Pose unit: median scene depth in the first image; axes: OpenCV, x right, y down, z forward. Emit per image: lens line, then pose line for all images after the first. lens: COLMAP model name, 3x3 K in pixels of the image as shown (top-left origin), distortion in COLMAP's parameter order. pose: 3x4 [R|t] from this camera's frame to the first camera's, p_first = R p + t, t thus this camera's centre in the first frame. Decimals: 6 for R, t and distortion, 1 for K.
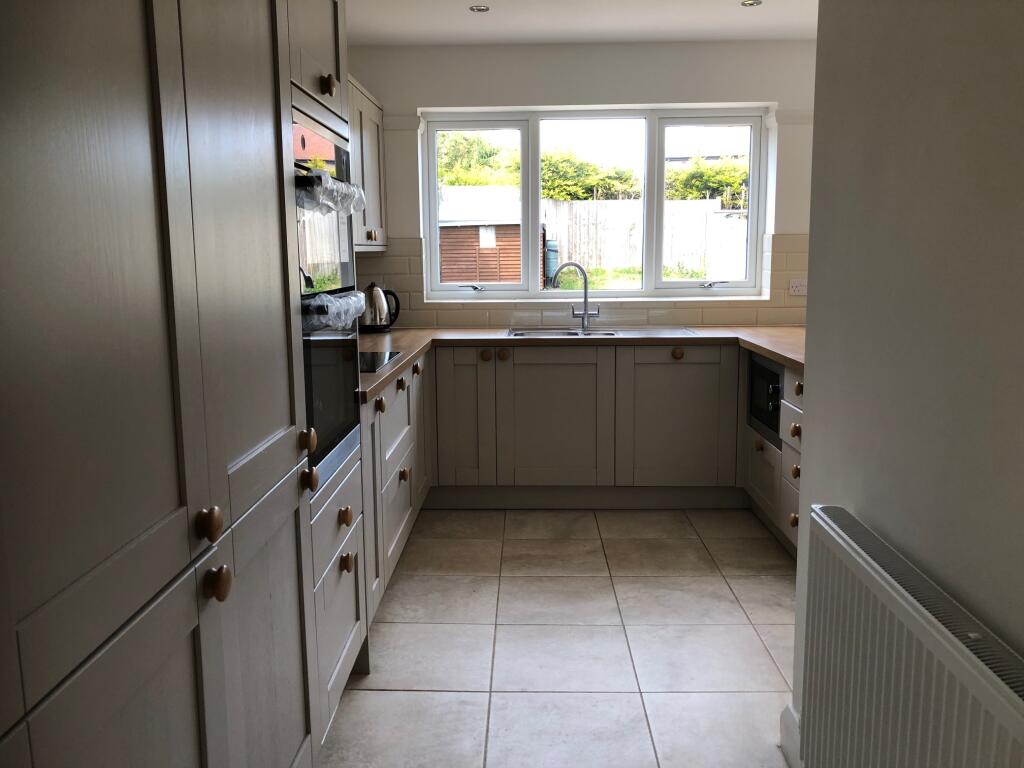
lens RADIAL K [[846.3, 0, 511.2], [0, 846.3, 385.6], [0, 0, 1]] dist [0.013761, 0.000084]
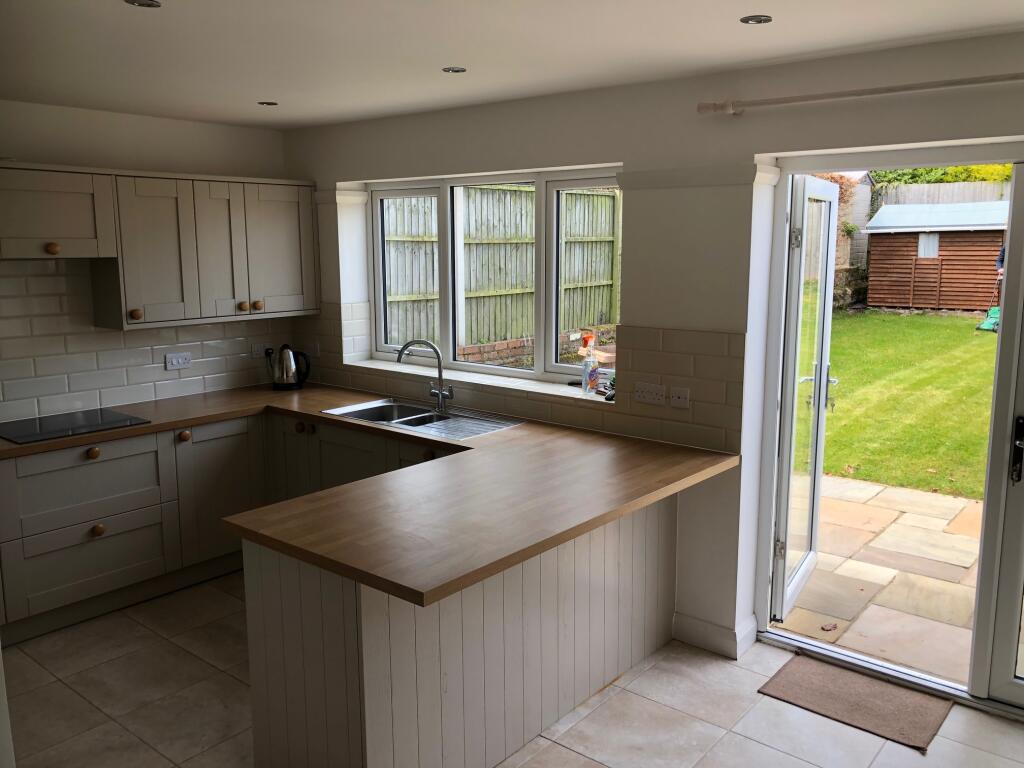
lens RADIAL K [[846.3, 0, 515.6], [0, 846.3, 382.3], [0, 0, 1]] dist [0.013761, 0.000084]
pose [[0.799539, 0.108174, -0.590792, 0.161457], [-0.101873, 0.993819, 0.044100, -0.033314], [0.591911, 0.024926, 0.805618, 0.063067]]
